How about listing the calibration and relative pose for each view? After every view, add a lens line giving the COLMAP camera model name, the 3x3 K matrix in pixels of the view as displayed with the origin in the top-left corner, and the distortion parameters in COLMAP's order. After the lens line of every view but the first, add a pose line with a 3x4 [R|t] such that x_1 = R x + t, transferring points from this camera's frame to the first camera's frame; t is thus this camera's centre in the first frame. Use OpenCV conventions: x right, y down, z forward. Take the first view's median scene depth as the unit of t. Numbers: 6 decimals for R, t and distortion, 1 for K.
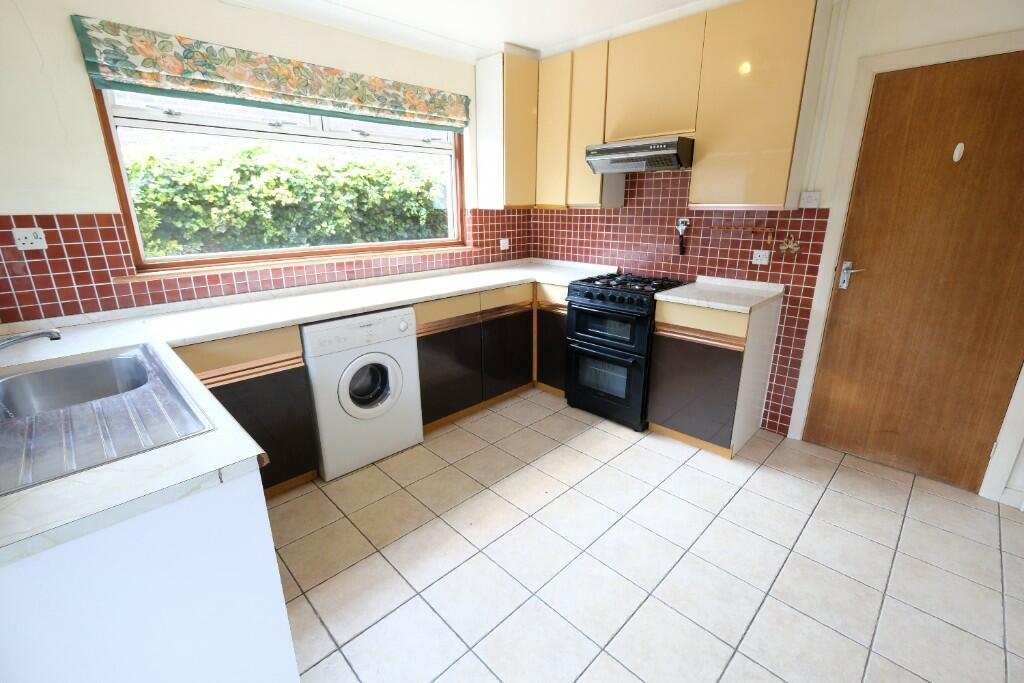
lens RADIAL K [[446.2, 0, 515.2], [0, 446.2, 335.2], [0, 0, 1]] dist [-0.002099, -0.000179]
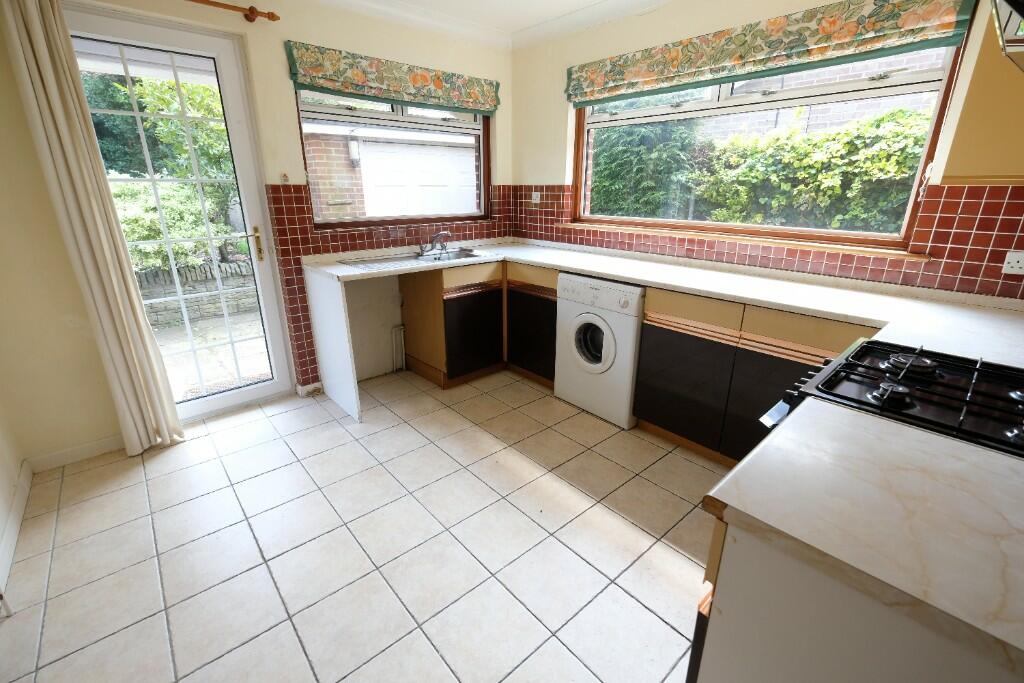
lens RADIAL K [[446.2, 0, 515.2], [0, 446.2, 335.2], [0, 0, 1]] dist [-0.002099, -0.000179]
pose [[-0.056835, 0.319614, -0.945842, 0.696506], [-0.283770, 0.903128, 0.322233, -0.198520], [0.957207, 0.286715, 0.039367, 0.725181]]
